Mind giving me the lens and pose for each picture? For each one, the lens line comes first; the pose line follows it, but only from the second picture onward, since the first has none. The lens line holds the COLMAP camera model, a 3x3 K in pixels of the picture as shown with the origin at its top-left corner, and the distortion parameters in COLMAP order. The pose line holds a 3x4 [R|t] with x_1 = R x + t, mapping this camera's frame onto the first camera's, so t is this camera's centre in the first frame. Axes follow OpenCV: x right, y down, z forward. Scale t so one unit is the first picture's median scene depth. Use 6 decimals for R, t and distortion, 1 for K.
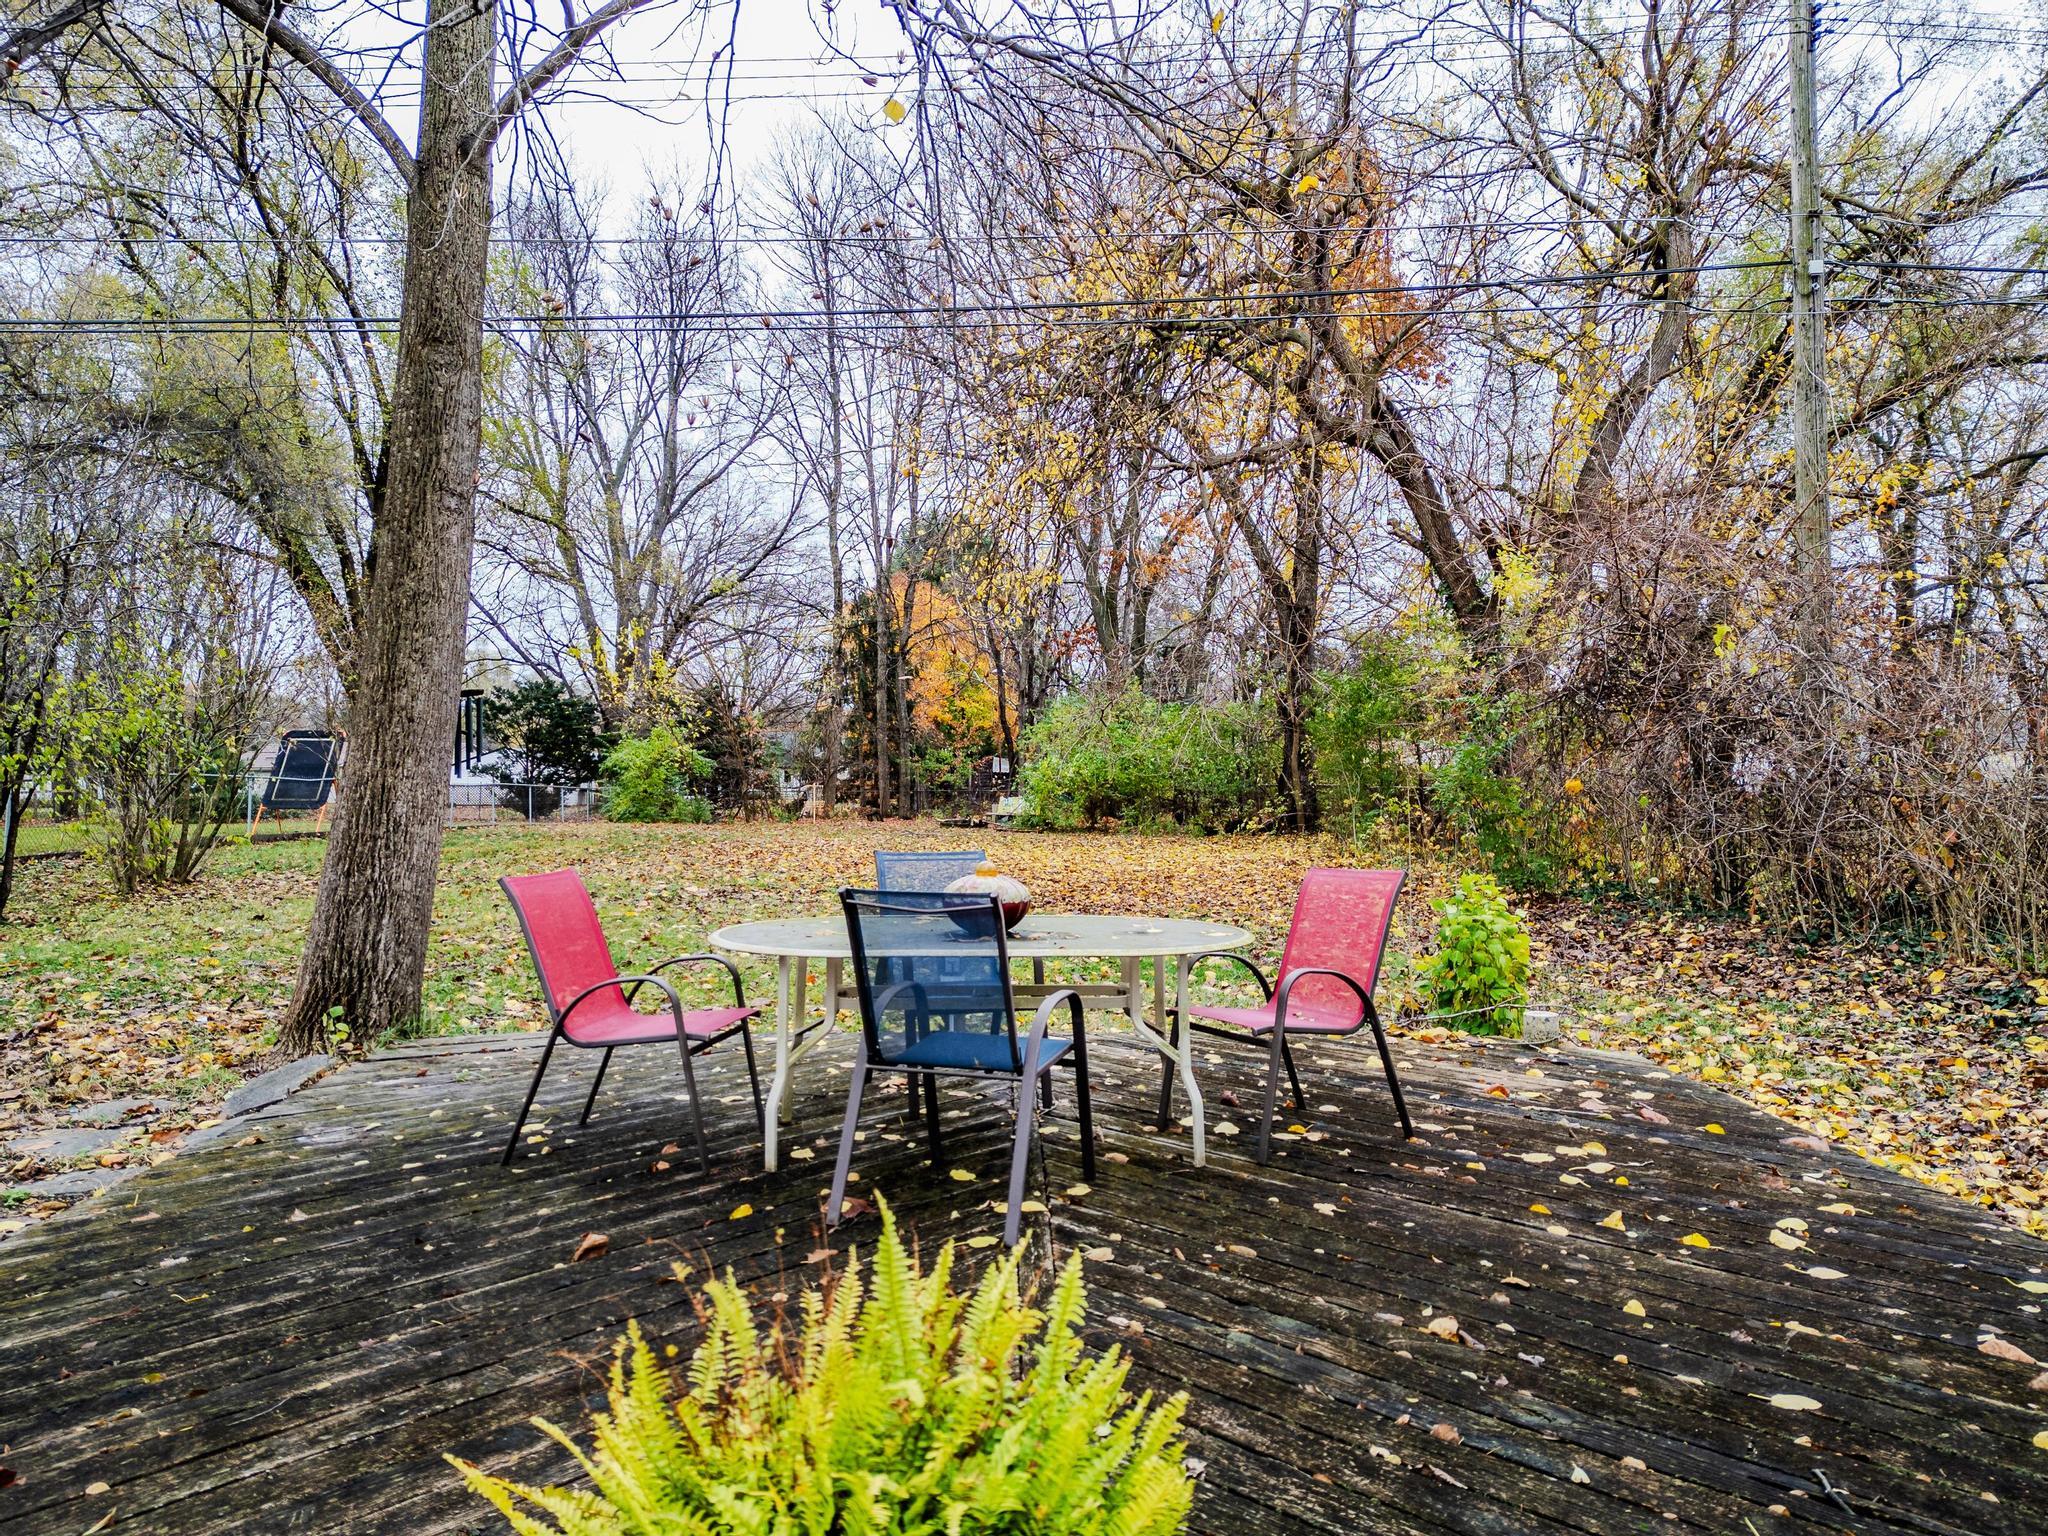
lens RADIAL K [[1426.4, 0, 1036.1], [0, 1426.4, 770.7], [0, 0, 1]] dist [0.037244, -0.005847]
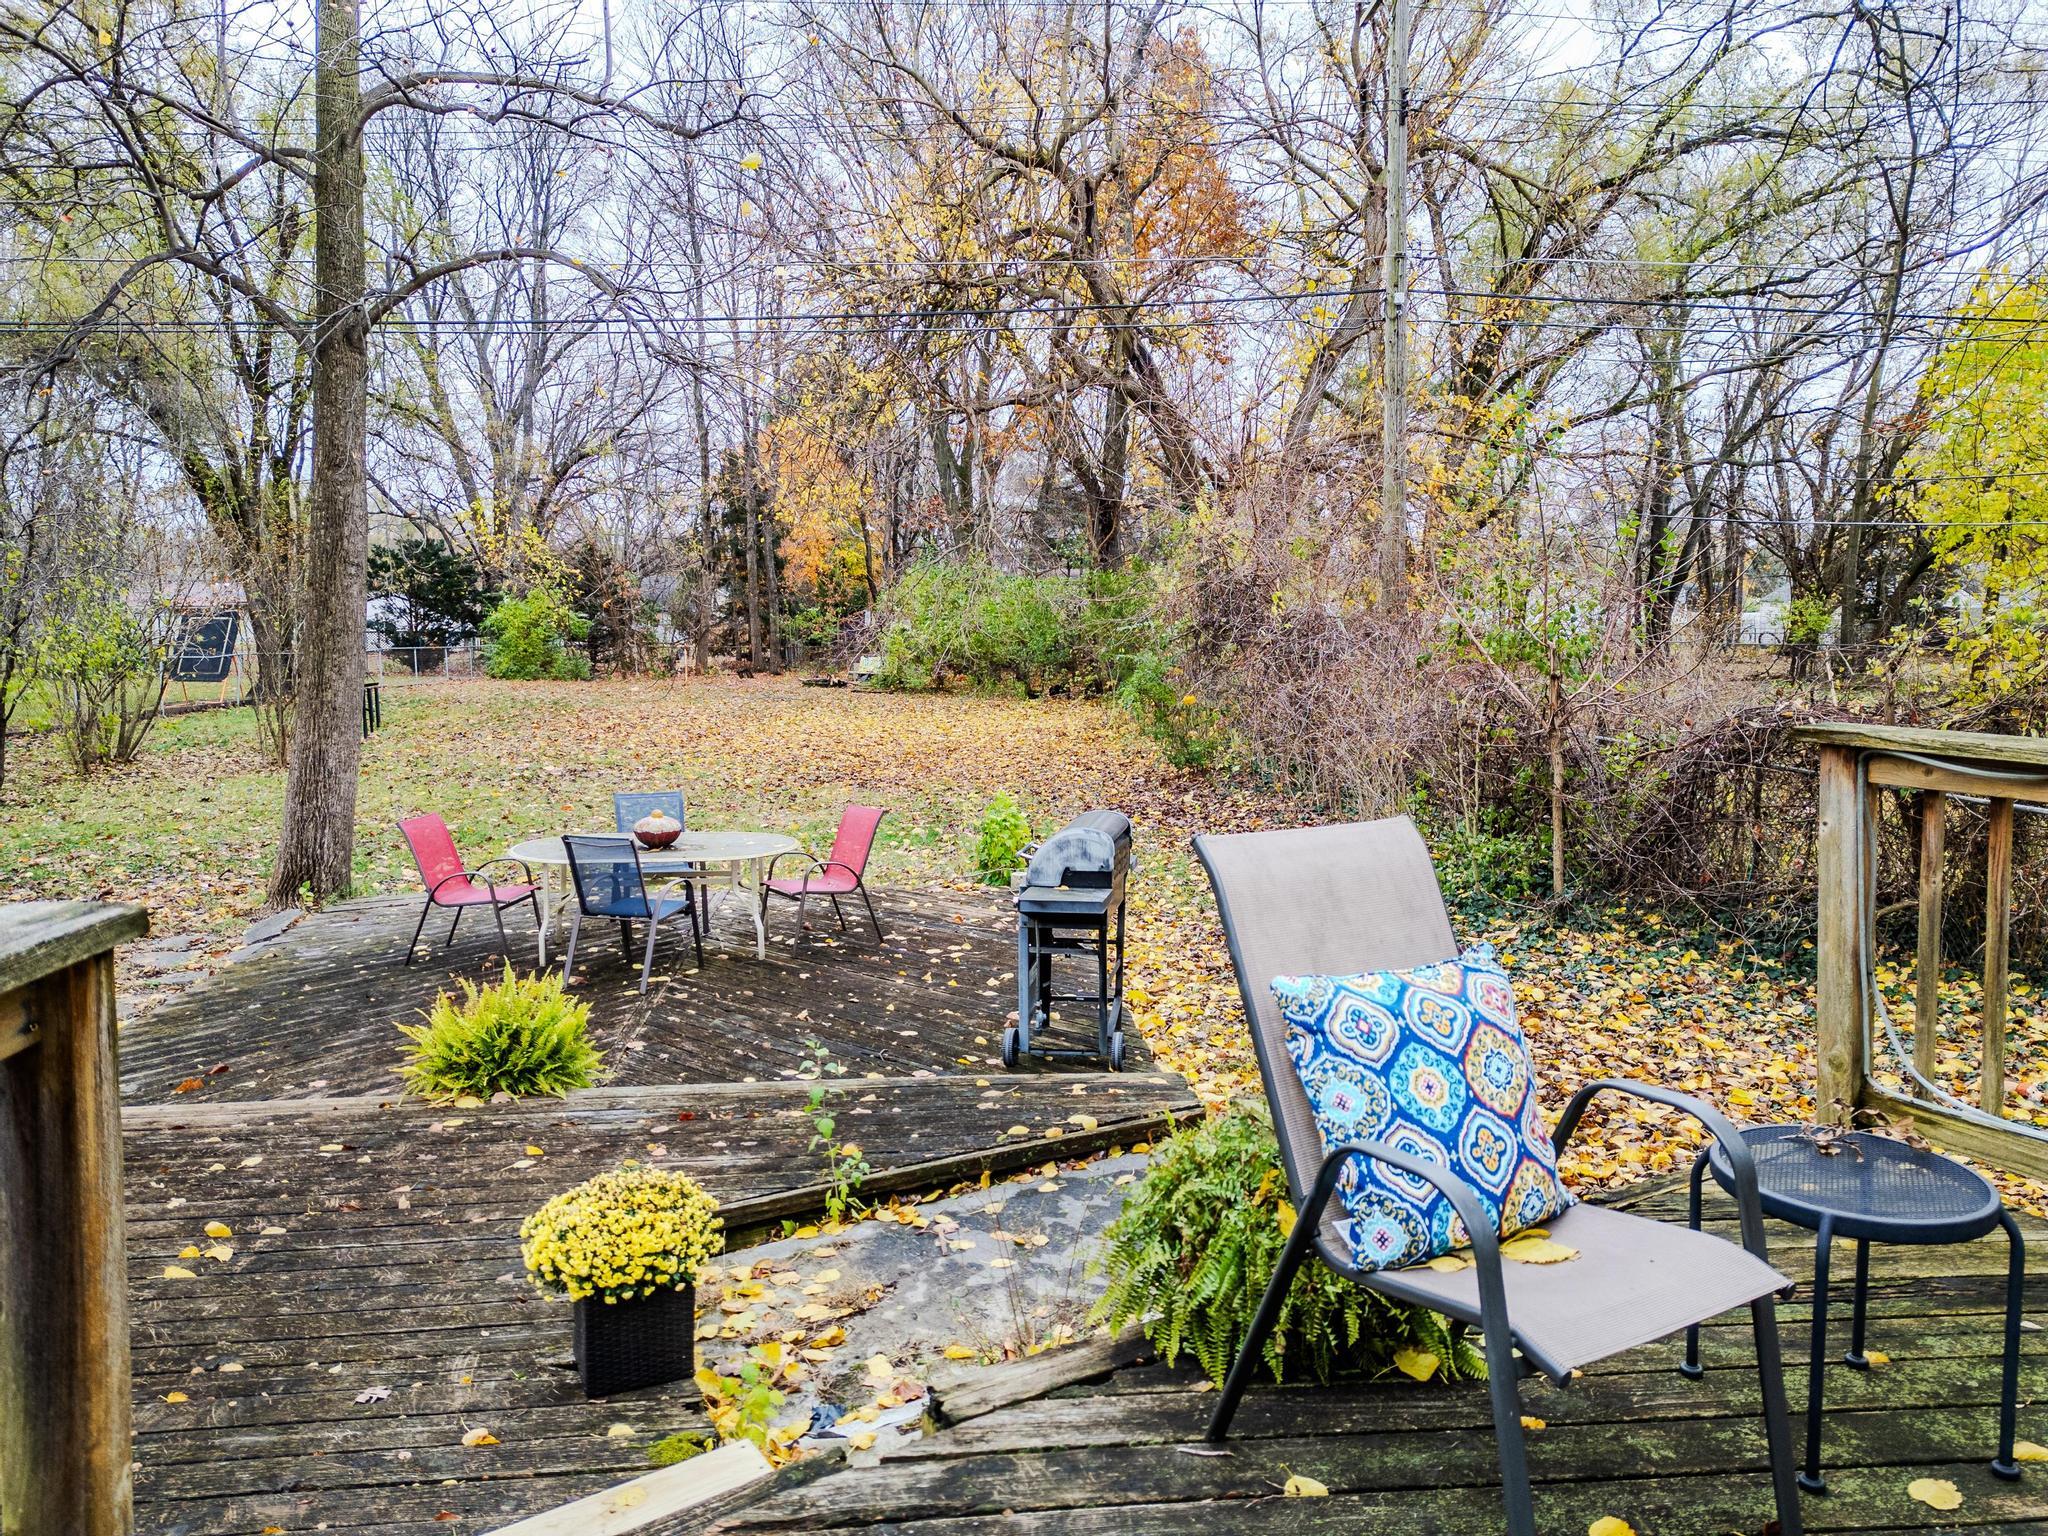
lens RADIAL K [[1426.4, 0, 1012.9], [0, 1426.4, 770.9], [0, 0, 1]] dist [0.037244, -0.005847]
pose [[0.998594, -0.004815, 0.052792, 0.035671], [-0.001308, 0.993326, 0.115335, -0.021853], [-0.052995, -0.115242, 0.991923, -0.096192]]
